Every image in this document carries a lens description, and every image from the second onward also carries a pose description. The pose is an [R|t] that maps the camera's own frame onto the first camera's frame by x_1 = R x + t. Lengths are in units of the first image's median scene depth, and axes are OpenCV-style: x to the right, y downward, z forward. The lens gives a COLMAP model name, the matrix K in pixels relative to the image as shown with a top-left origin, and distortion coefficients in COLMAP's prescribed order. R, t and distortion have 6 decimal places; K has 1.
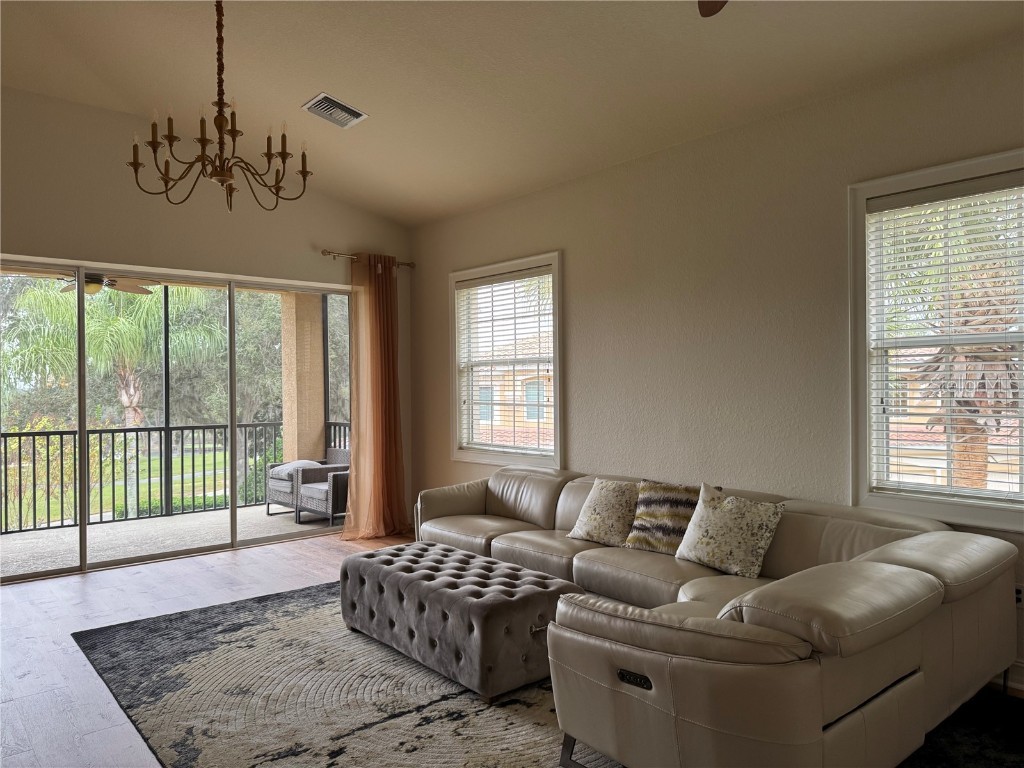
lens RADIAL K [[723.5, 0, 511.2], [0, 723.5, 386.4], [0, 0, 1]] dist [0.031546, -0.042803]
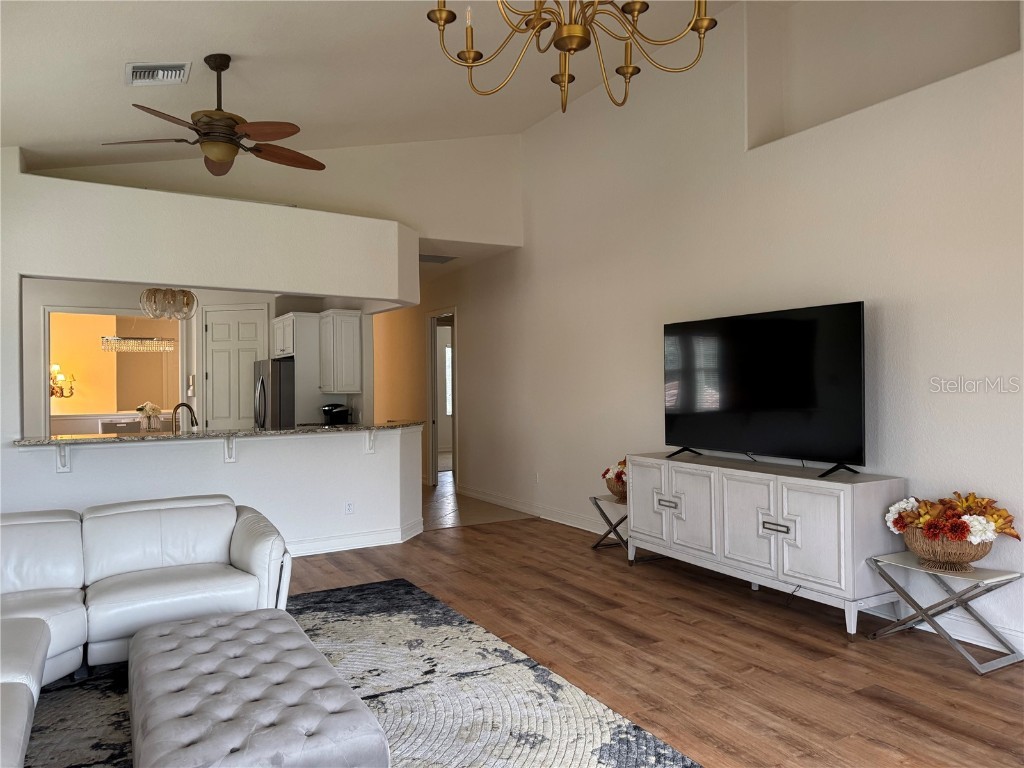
lens RADIAL K [[723.5, 0, 512.6], [0, 723.5, 383.9], [0, 0, 1]] dist [0.031546, -0.042803]
pose [[-0.983304, 0.021344, 0.180717, -0.594733], [0.020251, 0.999764, -0.007890, 0.005217], [-0.180842, -0.004098, -0.983504, 2.118740]]
